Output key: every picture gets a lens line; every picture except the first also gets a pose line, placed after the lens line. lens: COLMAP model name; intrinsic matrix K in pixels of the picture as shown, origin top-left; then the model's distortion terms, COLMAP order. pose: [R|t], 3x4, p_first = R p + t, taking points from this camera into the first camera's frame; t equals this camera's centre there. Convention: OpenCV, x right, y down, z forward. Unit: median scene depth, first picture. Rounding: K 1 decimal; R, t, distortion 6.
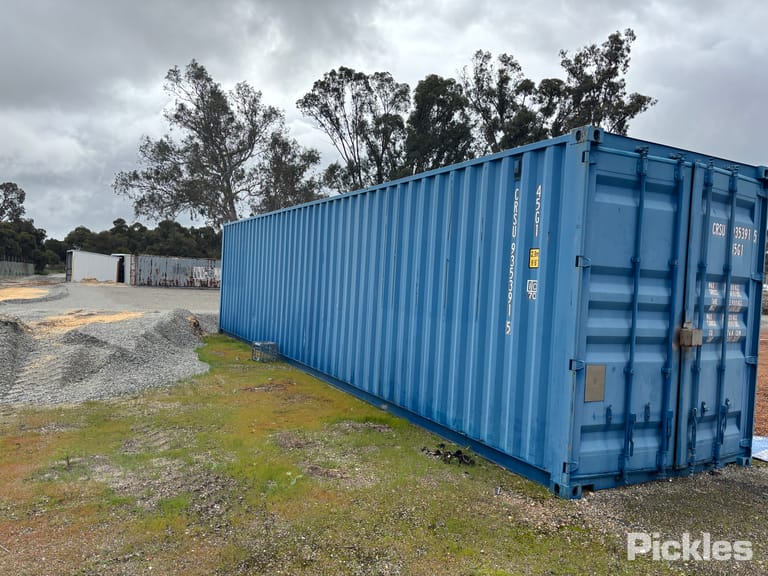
lens RADIAL K [[590.5, 0, 381.8], [0, 590.5, 273.5], [0, 0, 1]] dist [0.058239, -0.068810]
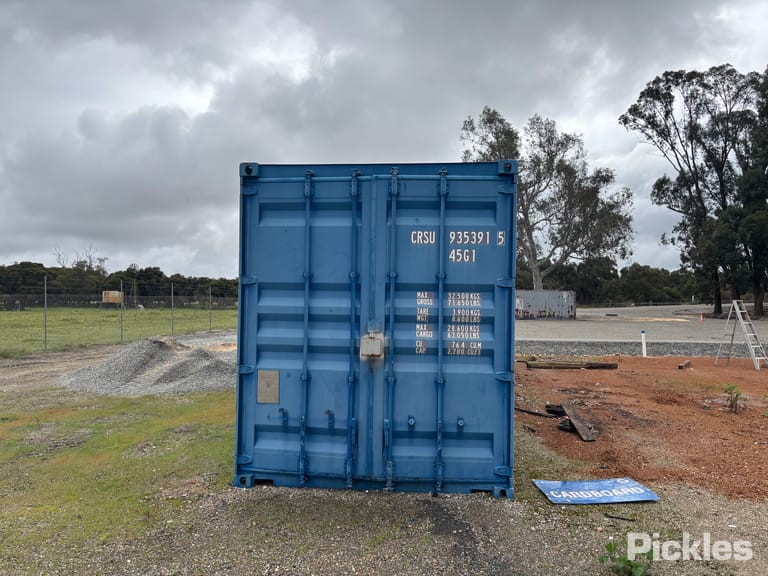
lens RADIAL K [[590.5, 0, 381.8], [0, 590.5, 273.5], [0, 0, 1]] dist [0.058239, -0.068810]
pose [[0.818523, -0.068021, -0.570432, 0.142331], [0.037639, 0.997182, -0.064901, 0.006206], [0.573239, 0.031652, 0.818776, 0.024140]]
